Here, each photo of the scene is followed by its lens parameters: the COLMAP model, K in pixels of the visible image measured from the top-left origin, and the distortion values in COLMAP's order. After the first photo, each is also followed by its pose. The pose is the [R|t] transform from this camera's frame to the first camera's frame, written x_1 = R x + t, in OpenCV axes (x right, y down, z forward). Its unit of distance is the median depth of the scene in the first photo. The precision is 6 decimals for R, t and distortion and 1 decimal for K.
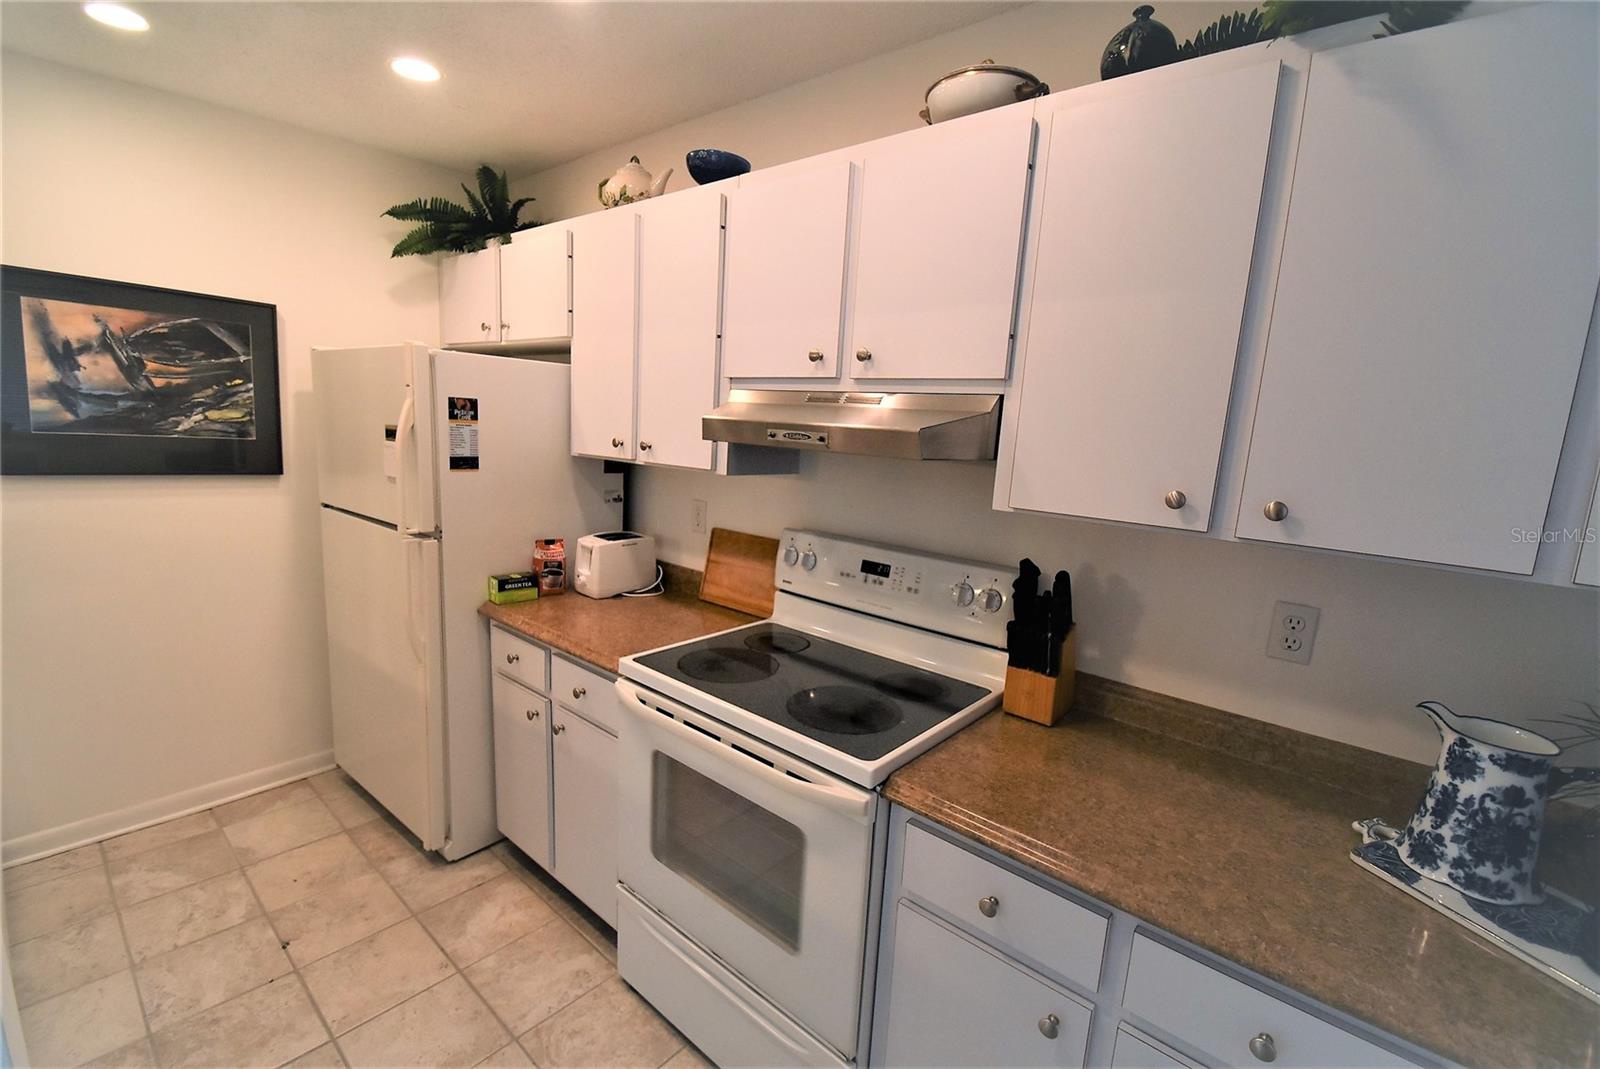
lens RADIAL K [[688.4, 0, 800.0], [0, 688.4, 534.5], [0, 0, 1]] dist [0.000065, 0.000002]
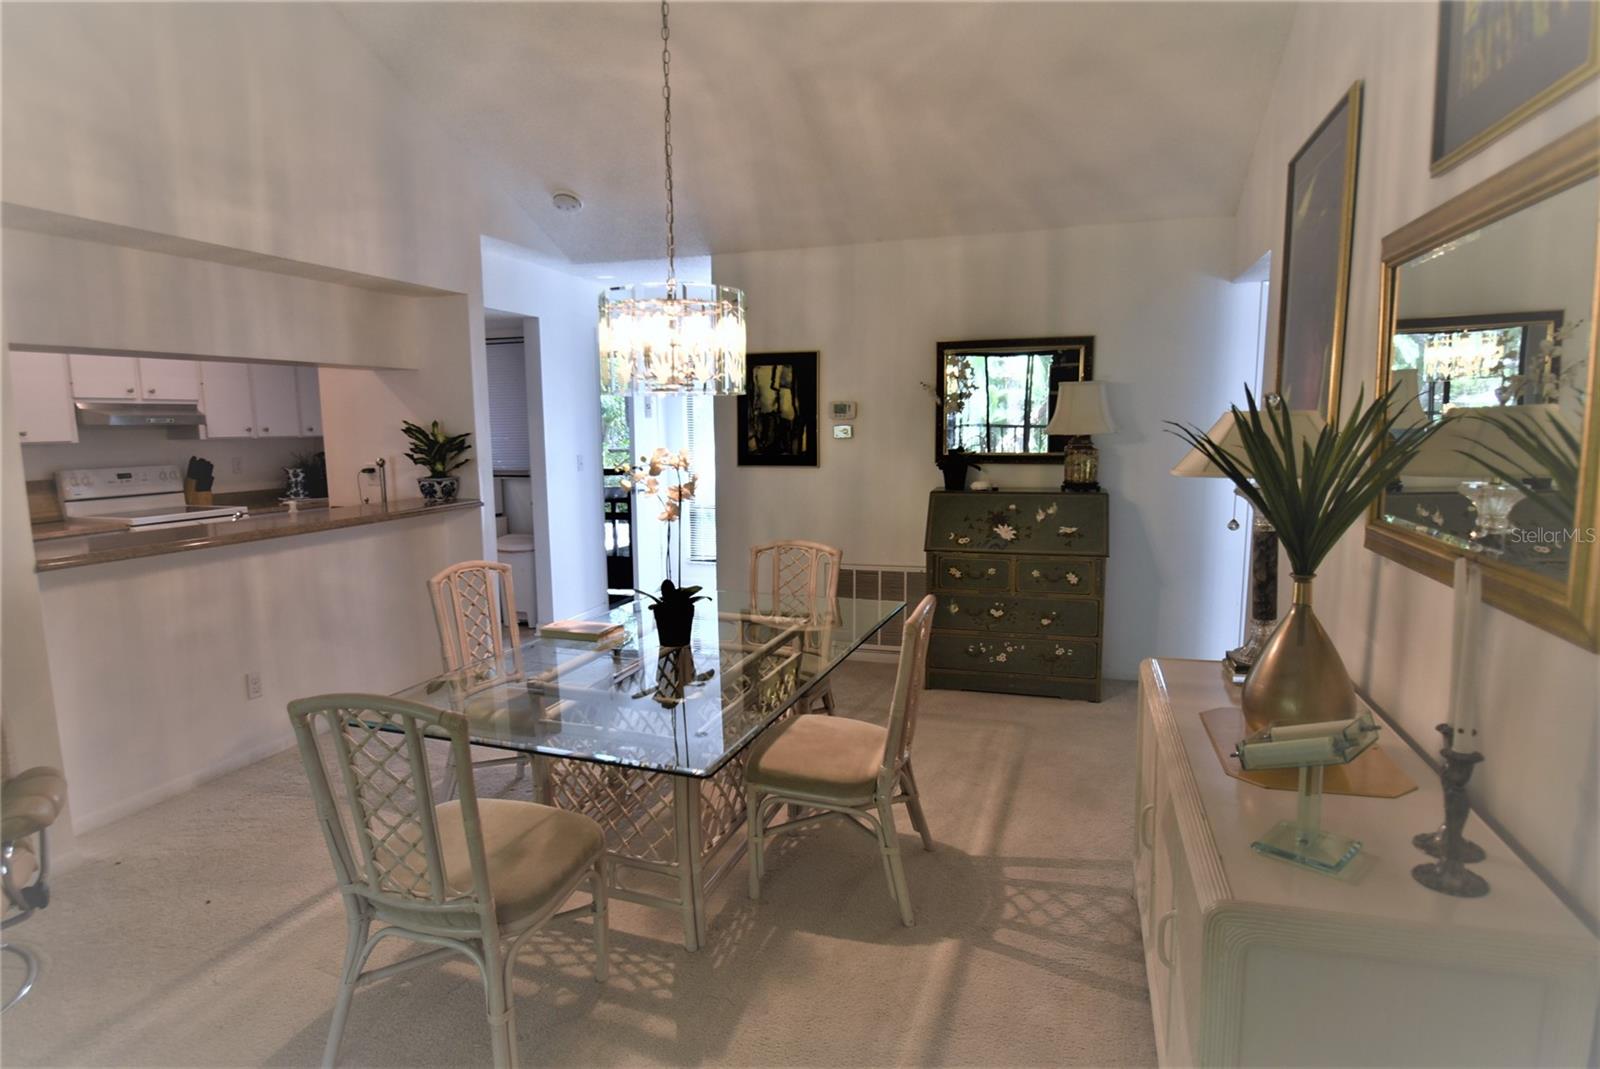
lens RADIAL K [[864.3, 0, 800.0], [0, 864.3, 534.5], [0, 0, 1]] dist [-0.000149, -0.000076]
pose [[-0.389618, -0.178866, 0.903441, -3.820549], [0.133145, 0.959714, 0.247428, -0.198833], [-0.911301, 0.216691, -0.350107, -0.036040]]
